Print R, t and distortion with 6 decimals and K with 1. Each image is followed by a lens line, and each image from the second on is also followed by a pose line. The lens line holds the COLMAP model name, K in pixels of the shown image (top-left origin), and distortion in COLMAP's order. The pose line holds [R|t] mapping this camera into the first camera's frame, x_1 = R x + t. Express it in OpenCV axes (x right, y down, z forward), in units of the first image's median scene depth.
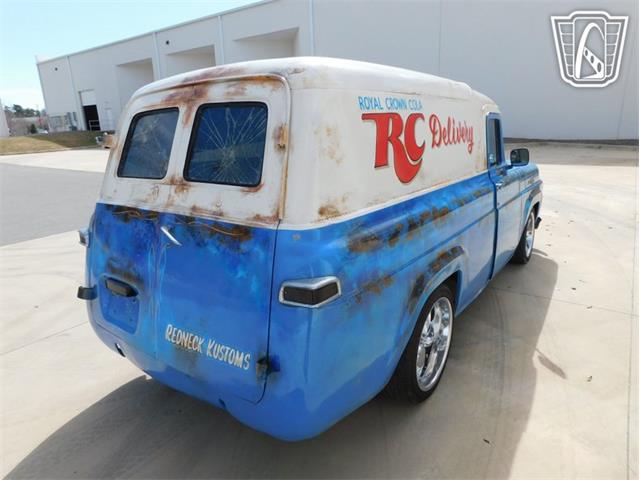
lens RADIAL K [[419.8, 0, 316.5], [0, 419.8, 237.6], [0, 0, 1]] dist [-0.055488, 0.041536]
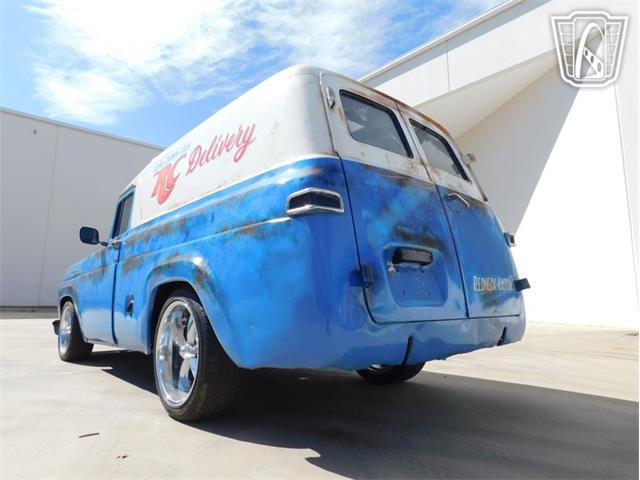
lens RADIAL K [[419.8, 0, 318.3], [0, 419.8, 240.4], [0, 0, 1]] dist [-0.055488, 0.041536]
pose [[0.206021, 0.180173, 0.961818, -1.527513], [0.255354, 0.938949, -0.230586, 0.267853], [-0.944643, 0.293110, 0.147435, 1.196425]]
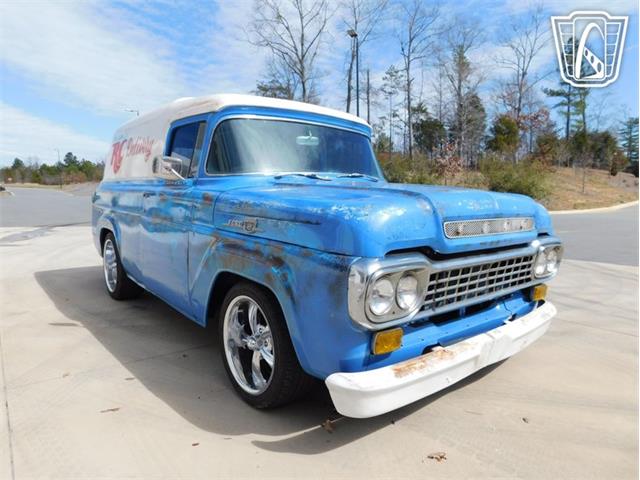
lens RADIAL K [[419.8, 0, 315.0], [0, 419.8, 237.7], [0, 0, 1]] dist [-0.055488, 0.041536]
pose [[-0.249449, 0.142531, -0.957841, 2.216069], [-0.252575, 0.945298, 0.206442, -0.564873], [0.934870, 0.293423, -0.199804, 2.708457]]
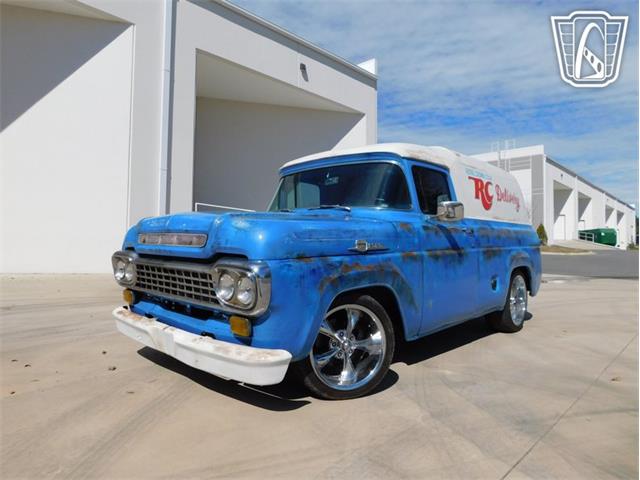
lens RADIAL K [[419.8, 0, 317.6], [0, 419.8, 240.2], [0, 0, 1]] dist [-0.055488, 0.041536]
pose [[-0.992386, 0.024882, 0.120628, 0.422364], [0.054738, 0.966445, 0.250973, -0.803383], [-0.110336, 0.255665, -0.960448, 4.177474]]
